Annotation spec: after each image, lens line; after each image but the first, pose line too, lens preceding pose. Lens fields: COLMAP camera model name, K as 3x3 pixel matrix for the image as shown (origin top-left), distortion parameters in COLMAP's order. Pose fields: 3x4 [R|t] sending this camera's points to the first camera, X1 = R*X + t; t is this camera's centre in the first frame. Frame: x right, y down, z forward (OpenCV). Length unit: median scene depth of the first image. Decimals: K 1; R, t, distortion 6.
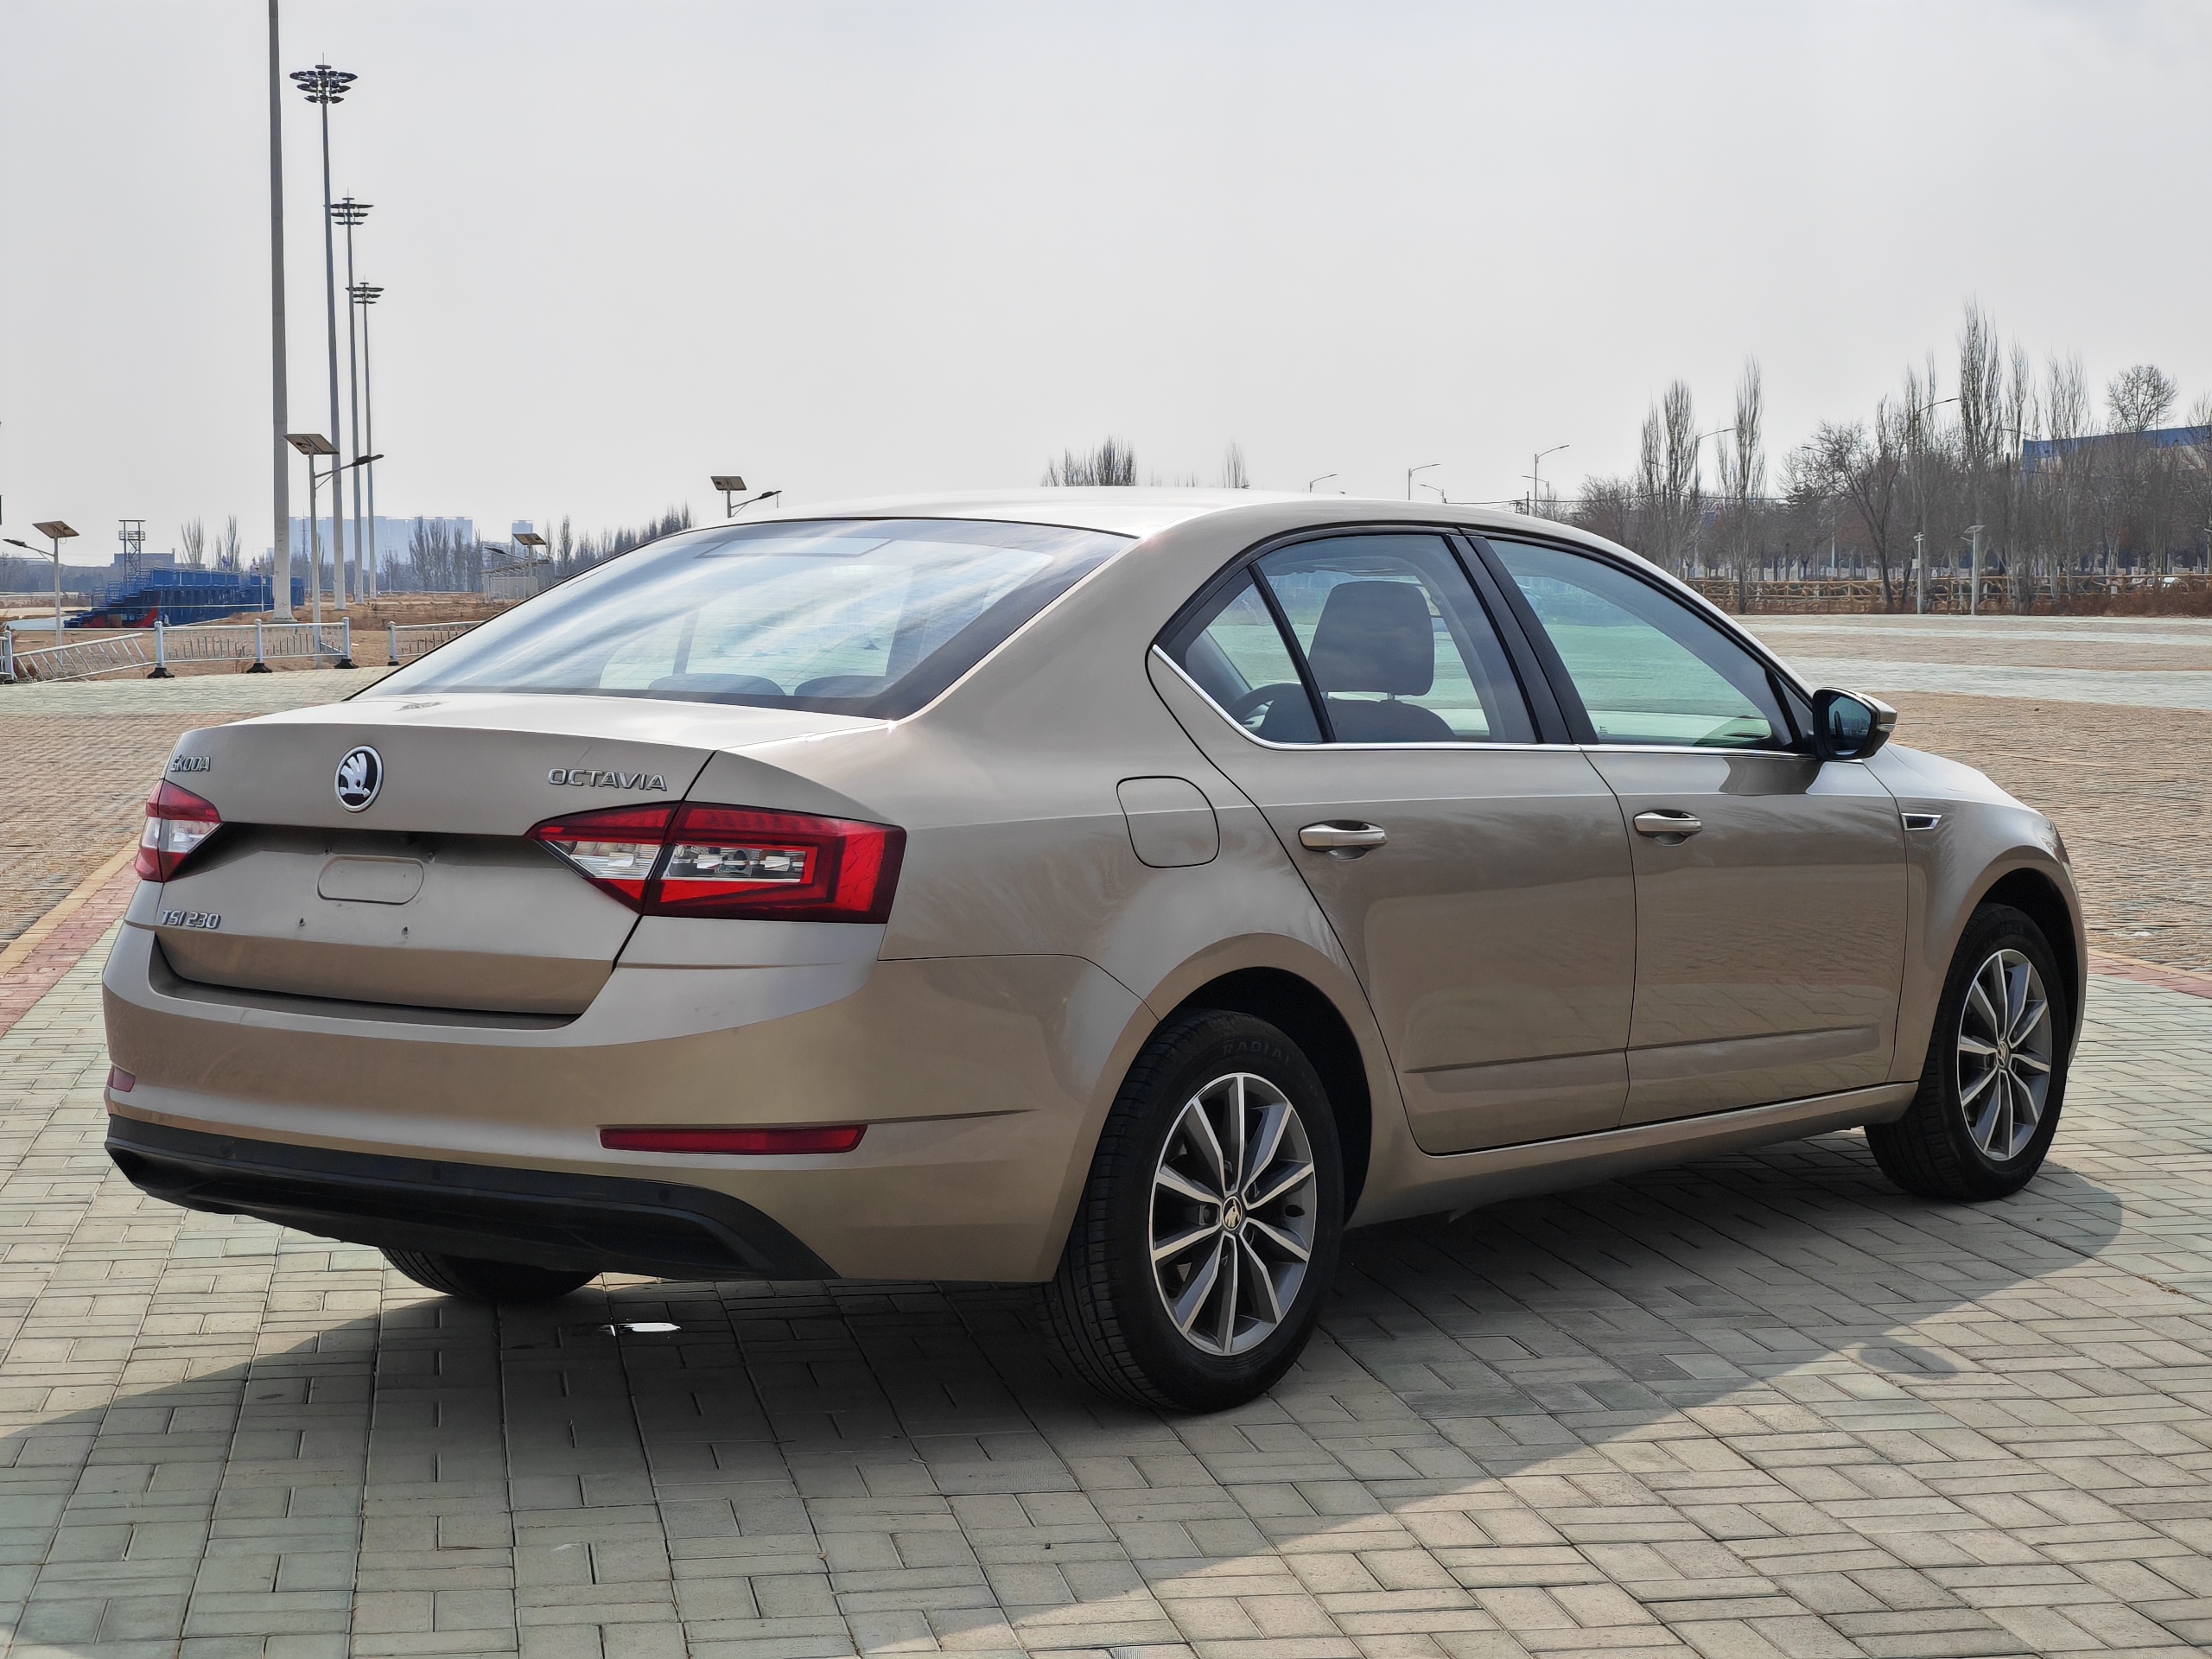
lens RADIAL K [[4001.1, 0, 1107.1], [0, 4001.1, 828.5], [0, 0, 1]] dist [0.087473, 0.000000]
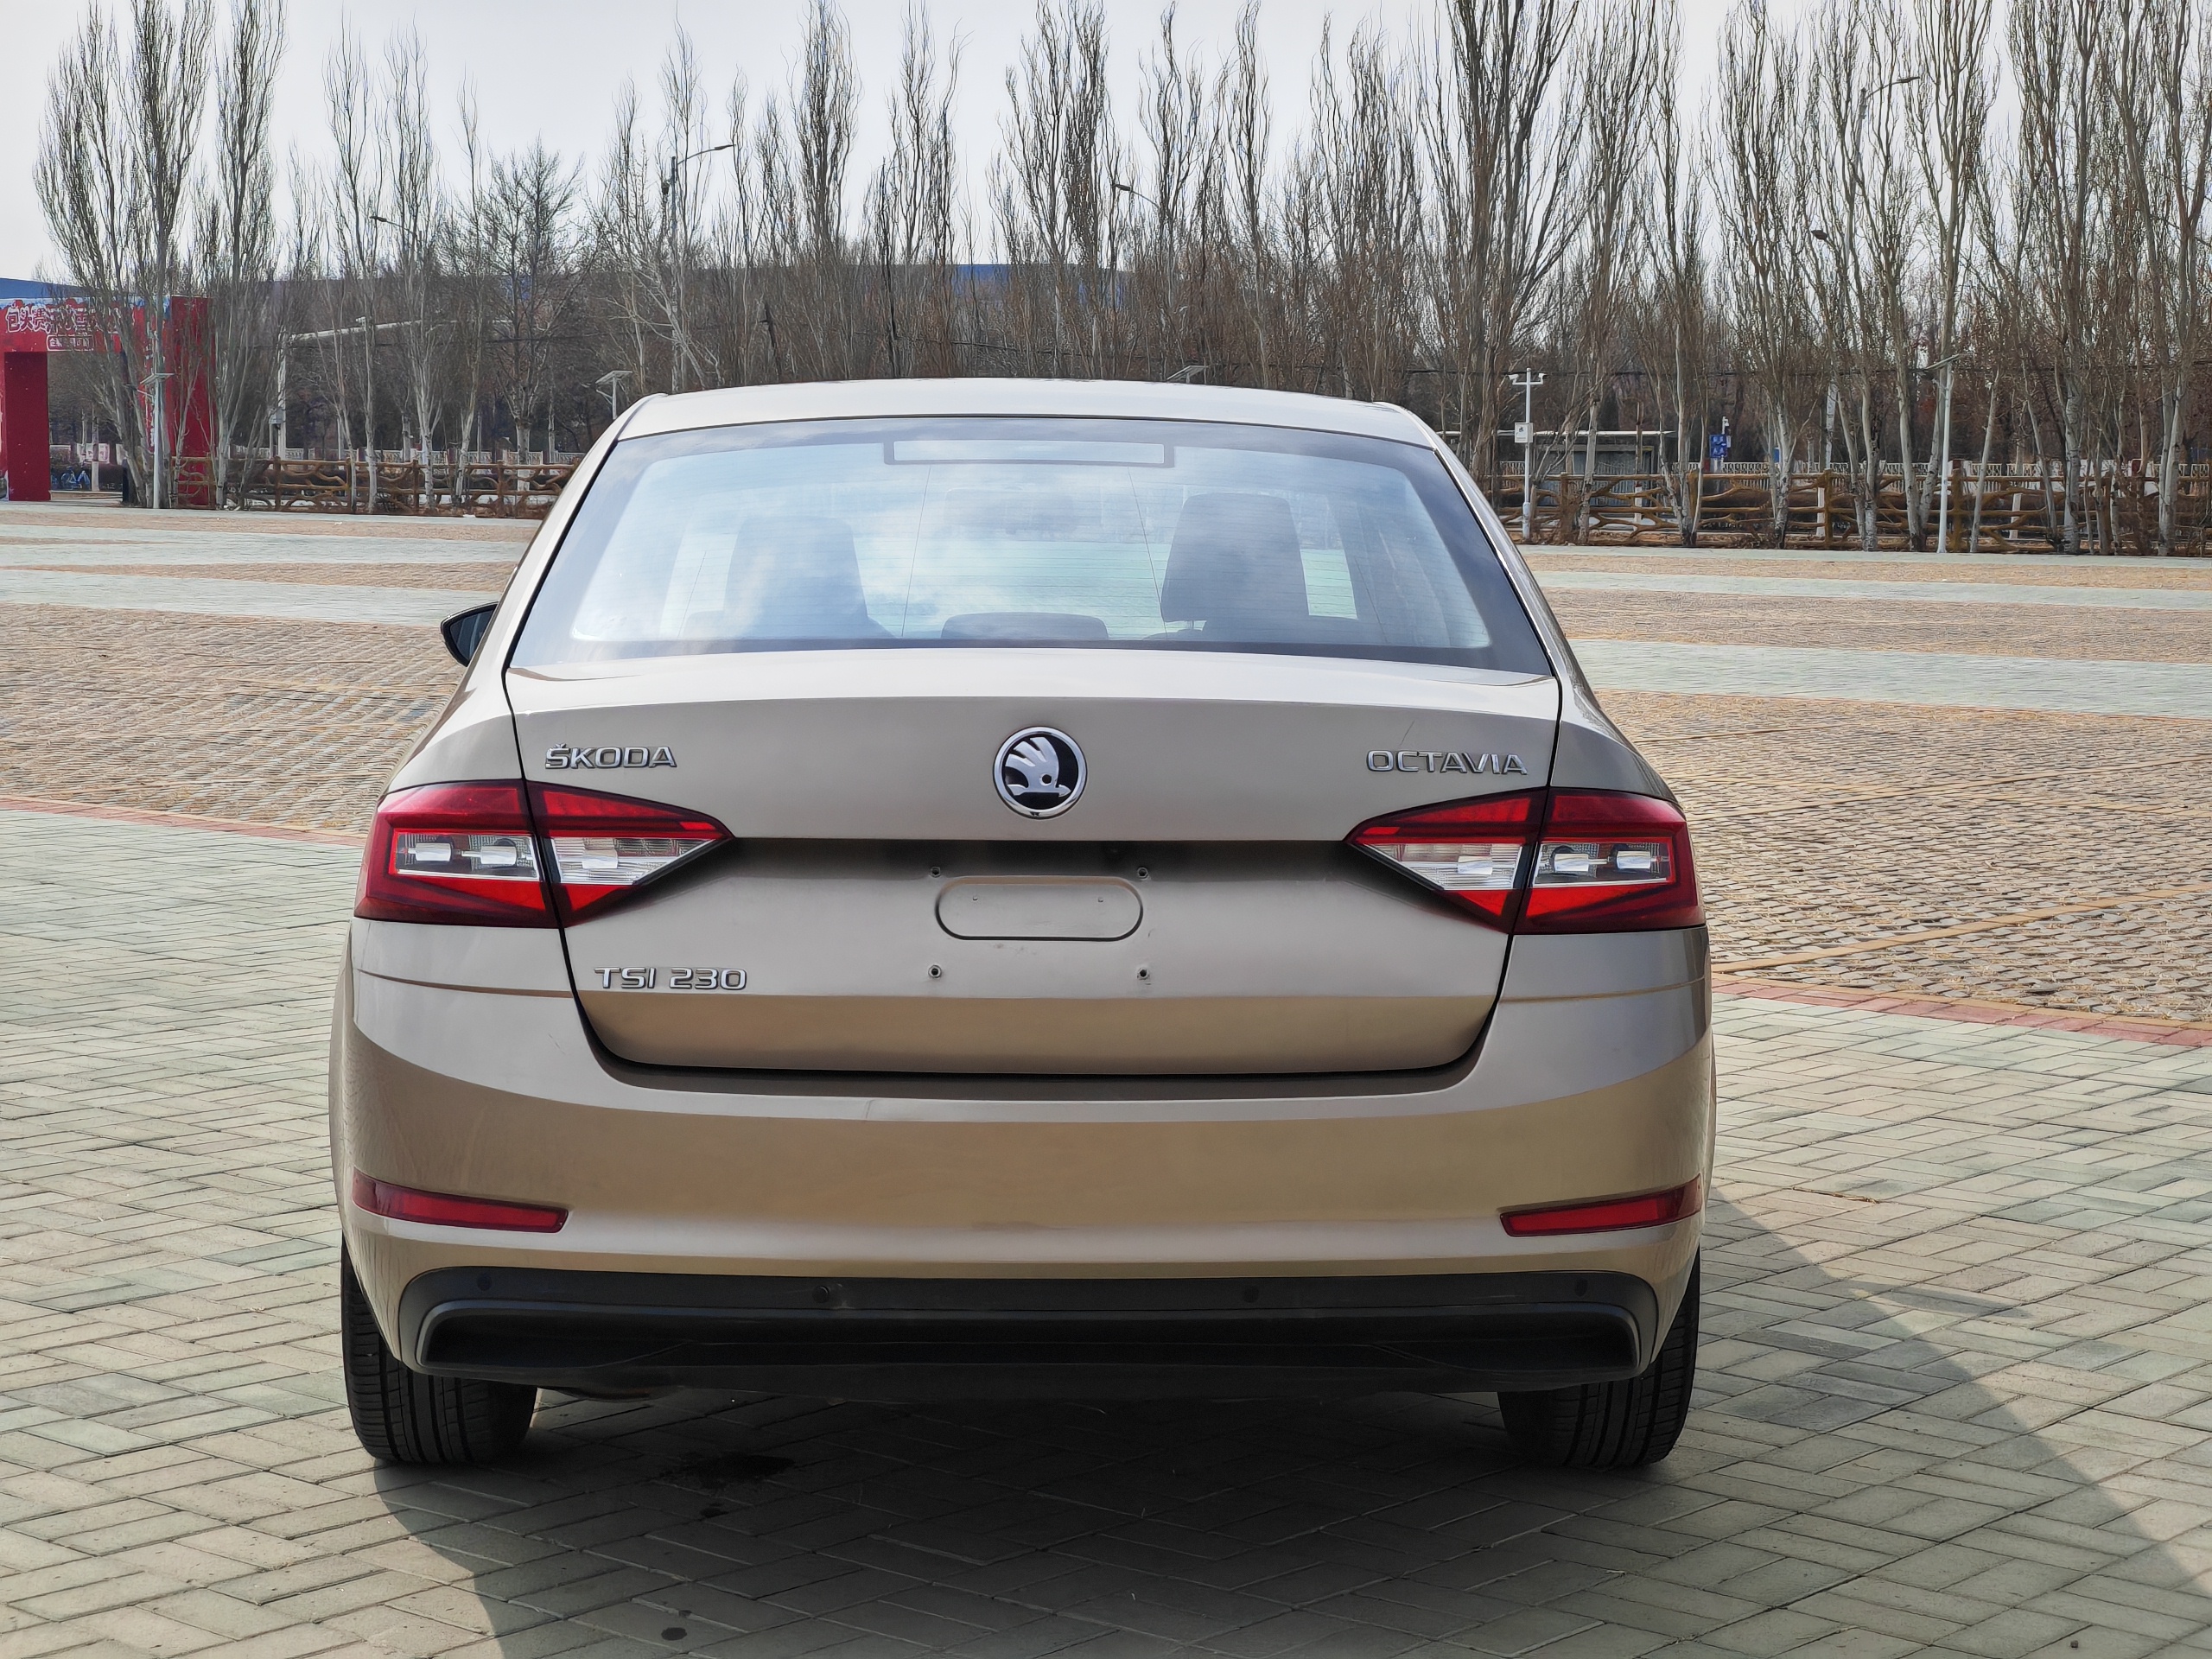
lens RADIAL K [[4001.1, 0, 1101.2], [0, 4001.1, 838.9], [0, 0, 1]] dist [0.087473, 0.000000]
pose [[0.785272, -0.047416, 0.617333, -0.630126], [0.026998, 0.998737, 0.042368, -0.030893], [-0.618562, -0.016604, 0.785561, 0.417450]]
